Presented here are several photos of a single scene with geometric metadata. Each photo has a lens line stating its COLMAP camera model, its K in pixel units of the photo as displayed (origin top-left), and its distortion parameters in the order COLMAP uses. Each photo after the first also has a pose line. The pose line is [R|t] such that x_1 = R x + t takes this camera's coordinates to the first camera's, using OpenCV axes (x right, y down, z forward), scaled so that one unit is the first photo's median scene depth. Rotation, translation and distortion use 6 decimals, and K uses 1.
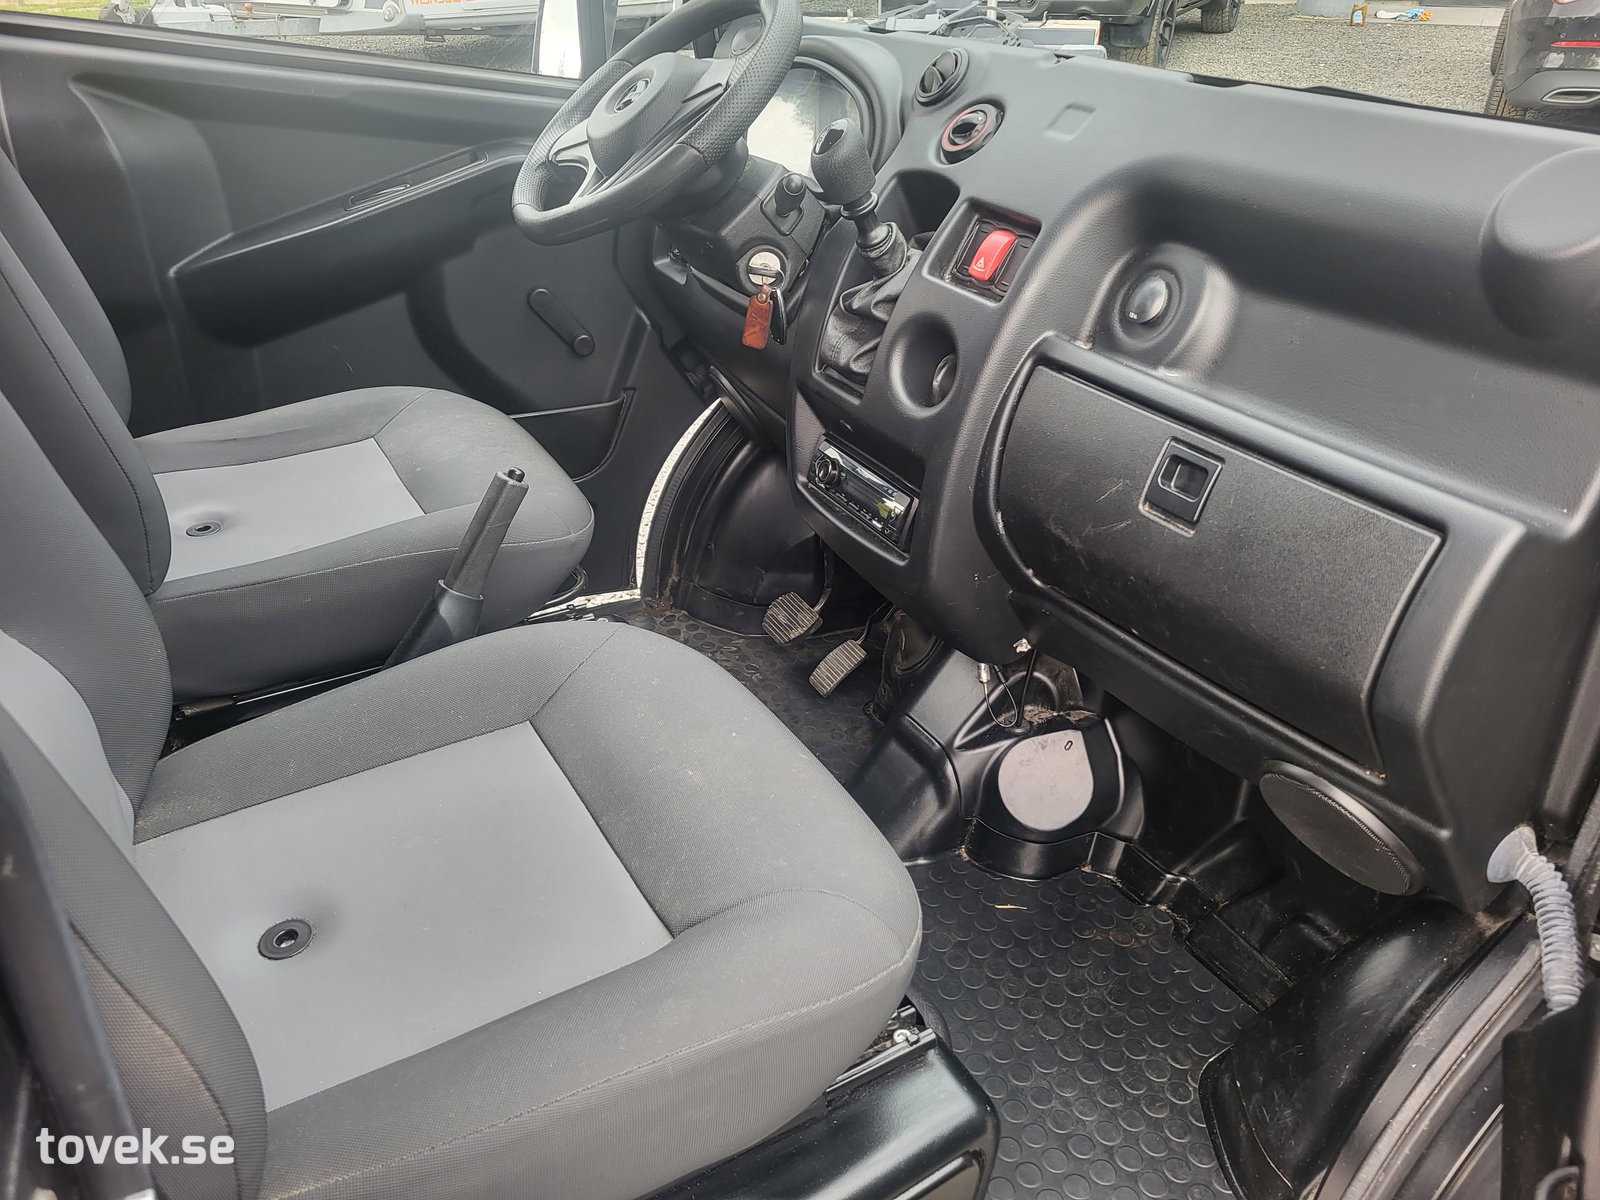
lens RADIAL K [[1221.0, 0, 801.8], [0, 1221.0, 599.4], [0, 0, 1]] dist [0.041151, -0.023098]
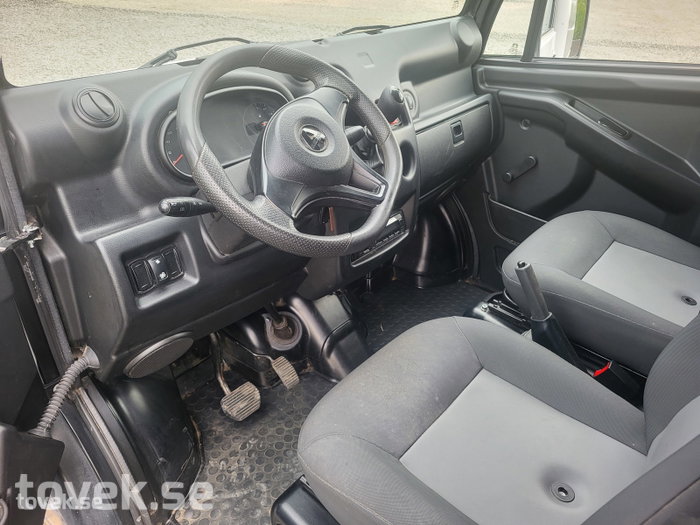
lens RADIAL K [[534.2, 0, 350.8], [0, 534.2, 261.4], [0, 0, 1]] dist [0.041151, -0.023098]
pose [[-0.349565, -0.527465, 0.774328, -0.763020], [0.414658, 0.654020, 0.632706, -0.738284], [-0.840157, 0.542253, -0.009905, 1.115881]]
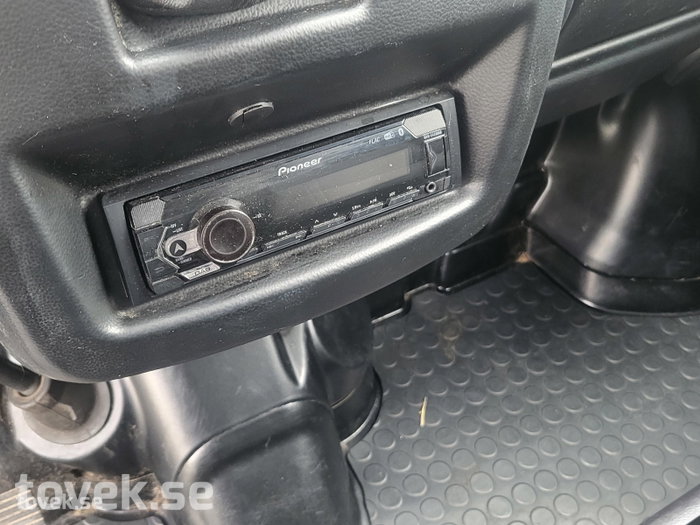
lens RADIAL K [[788.4, 0, 342.6], [0, 788.4, 267.5], [0, 0, 1]] dist [0.020610, 0.000000]
pose [[-0.011479, -0.720257, 0.693613, -0.200753], [0.467067, 0.609475, 0.640616, -0.277318], [-0.884148, 0.331317, 0.329412, 0.916997]]
